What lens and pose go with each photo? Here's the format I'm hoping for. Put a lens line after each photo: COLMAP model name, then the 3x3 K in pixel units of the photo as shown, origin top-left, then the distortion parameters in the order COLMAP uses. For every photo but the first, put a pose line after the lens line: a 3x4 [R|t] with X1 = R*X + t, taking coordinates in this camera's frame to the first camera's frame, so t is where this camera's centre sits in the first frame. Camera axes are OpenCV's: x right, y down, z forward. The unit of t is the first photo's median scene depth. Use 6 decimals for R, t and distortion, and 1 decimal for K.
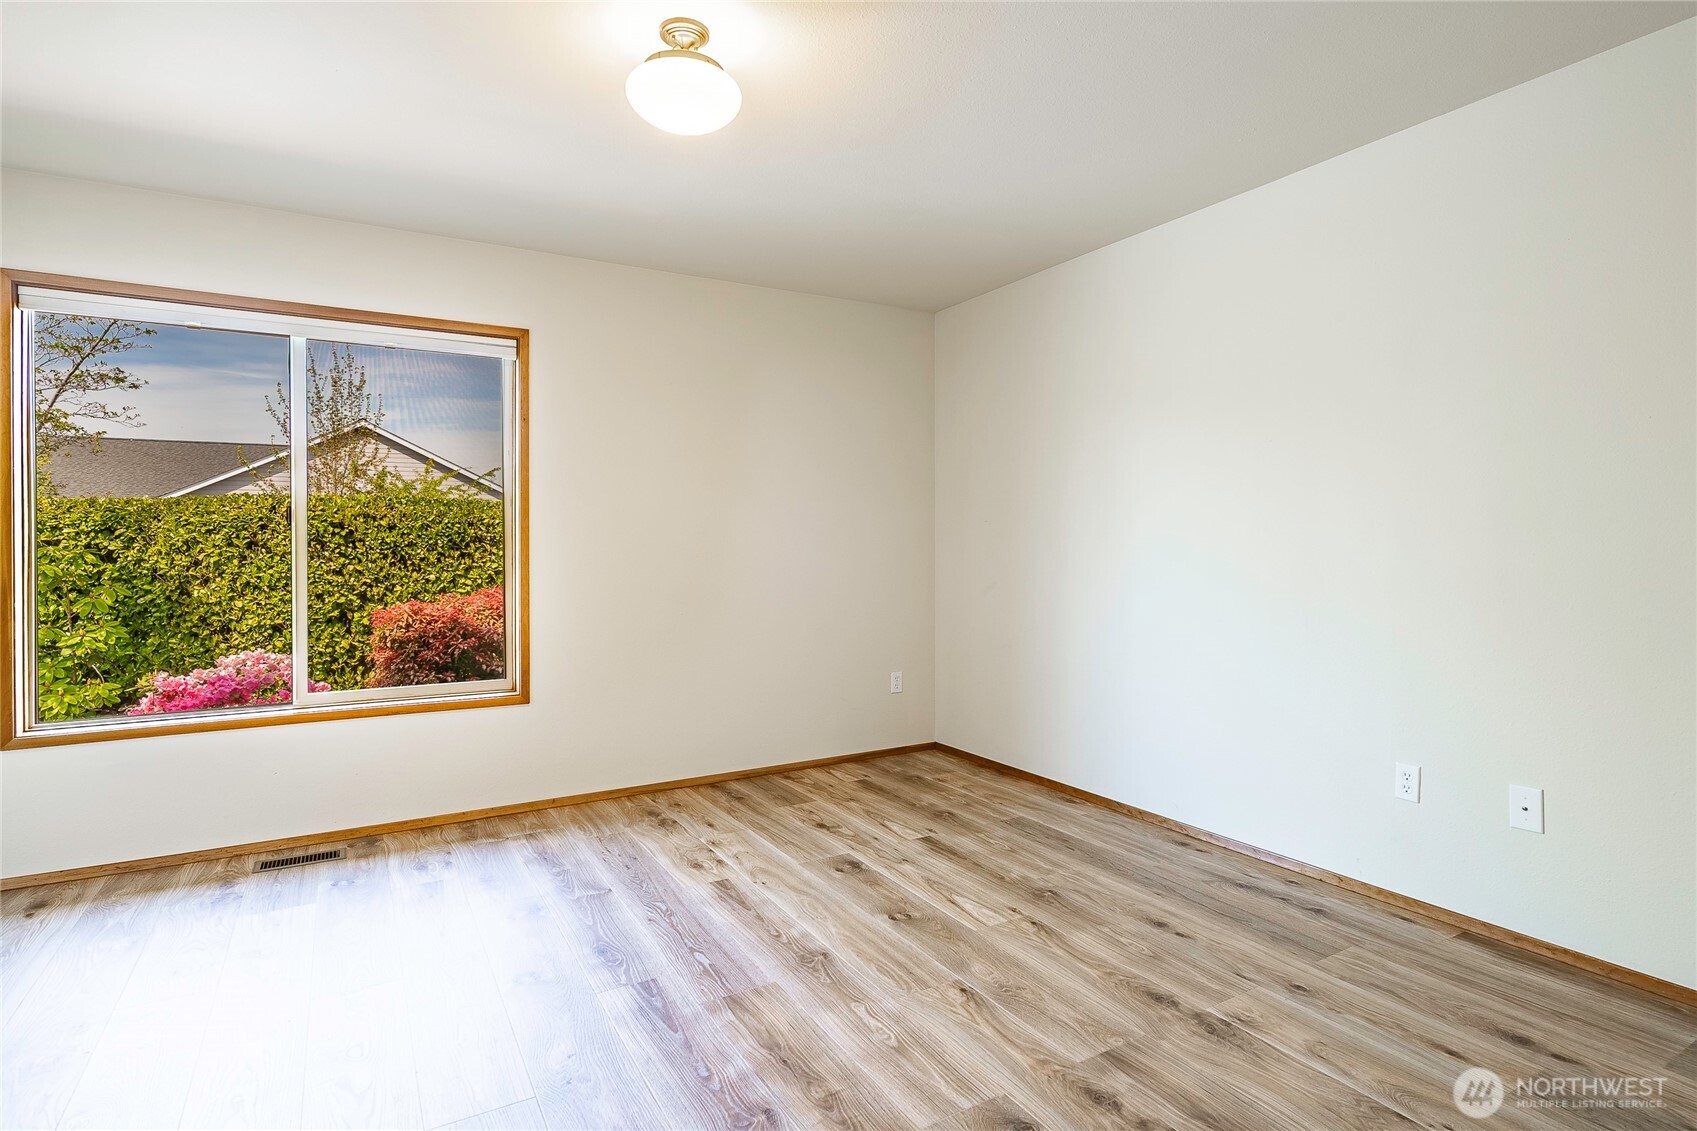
lens RADIAL K [[886.5, 0, 839.5], [0, 886.5, 560.5], [0, 0, 1]] dist [0.003101, -0.001430]
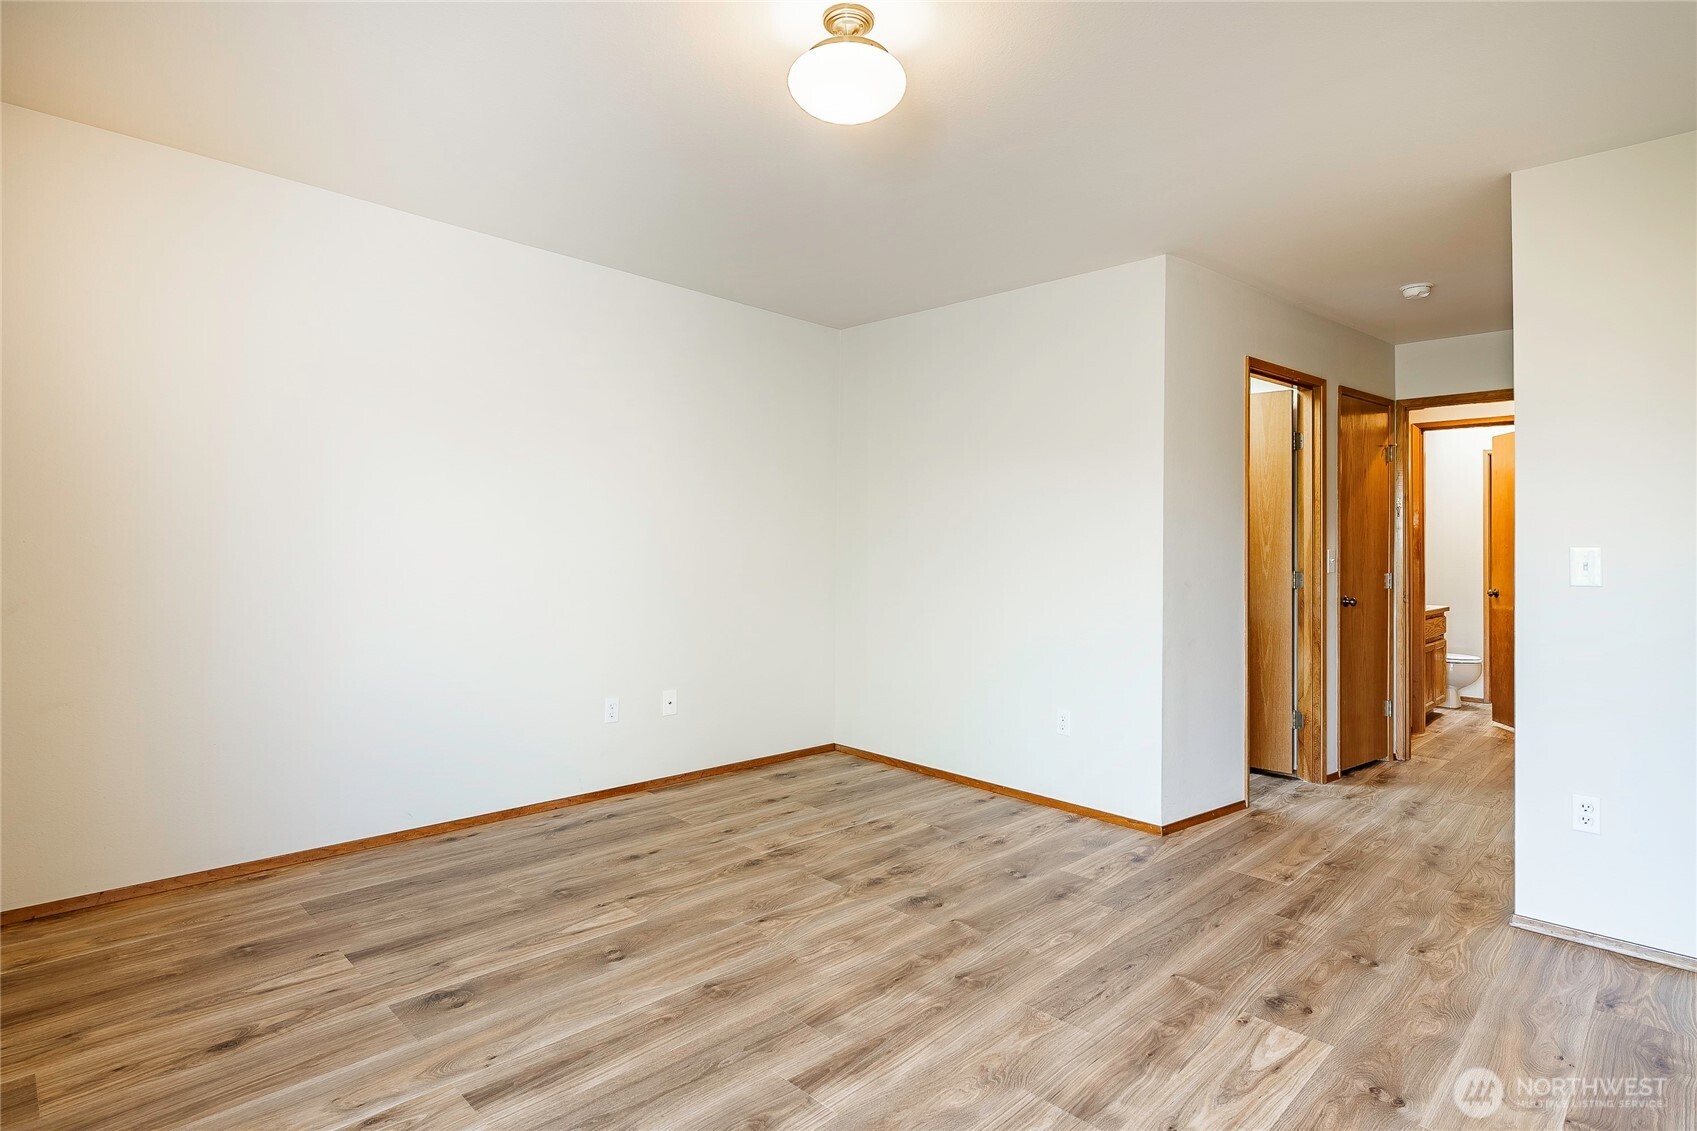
lens RADIAL K [[851.2, 0, 849.3], [0, 851.2, 547.1], [0, 0, 1]] dist [-0.000360, -0.001548]
pose [[-0.268979, 0.004584, 0.963135, -0.789689], [0.001087, 0.999989, -0.004456, -0.021244], [-0.963145, -0.000152, -0.268981, 0.920235]]
